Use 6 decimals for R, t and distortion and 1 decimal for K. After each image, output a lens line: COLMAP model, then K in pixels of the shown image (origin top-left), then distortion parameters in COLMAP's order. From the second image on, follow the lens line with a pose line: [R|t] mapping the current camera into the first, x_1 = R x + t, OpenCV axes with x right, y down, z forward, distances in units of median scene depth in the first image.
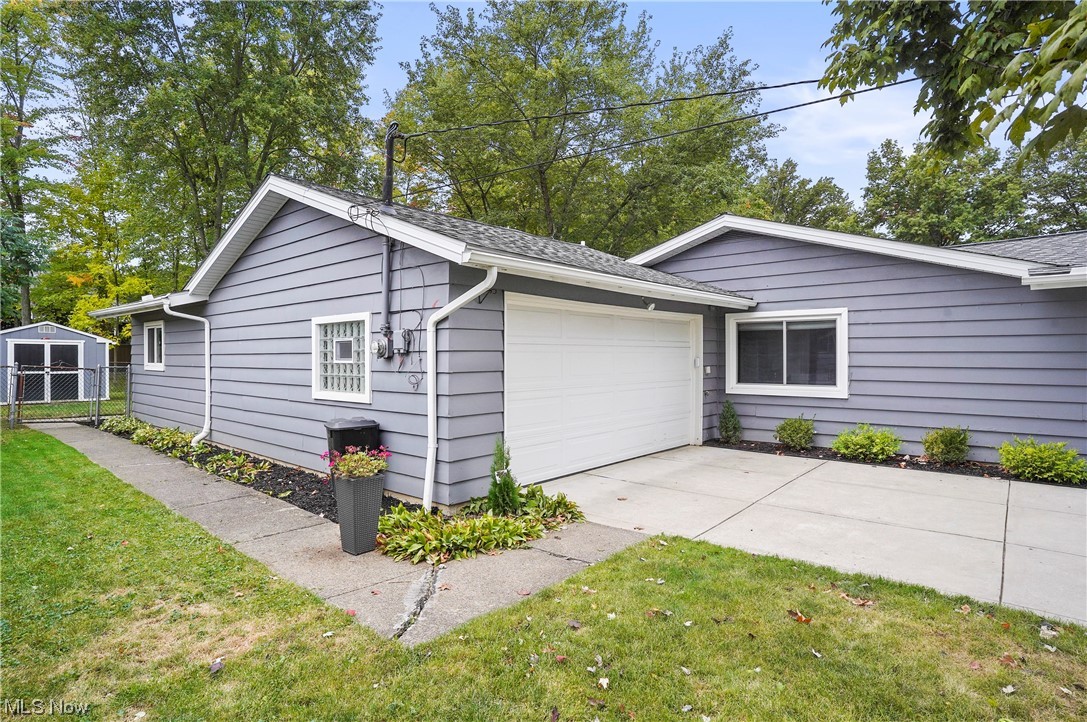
lens RADIAL K [[587.2, 0, 544.4], [0, 587.2, 357.3], [0, 0, 1]] dist [-0.064784, 0.029406]
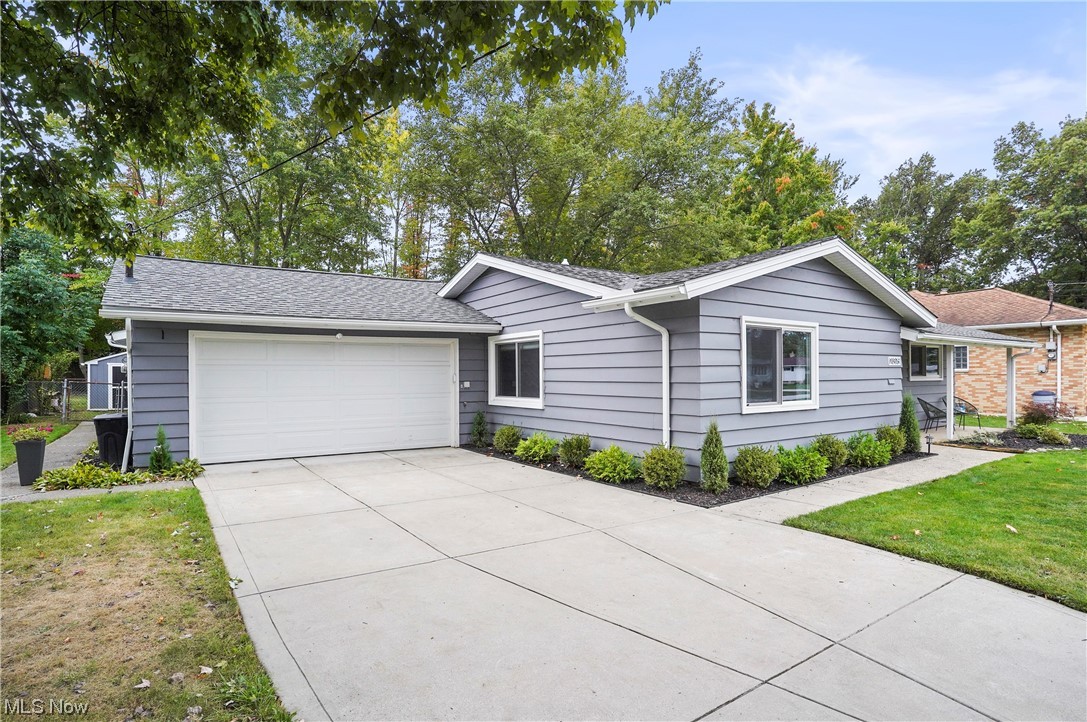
lens RADIAL K [[587.2, 0, 541.3], [0, 587.2, 369.7], [0, 0, 1]] dist [-0.064784, 0.029406]
pose [[0.963630, -0.006743, -0.267154, 0.608859], [0.003899, 0.999930, -0.011173, 0.004580], [0.267210, 0.009725, 0.963589, -0.089212]]
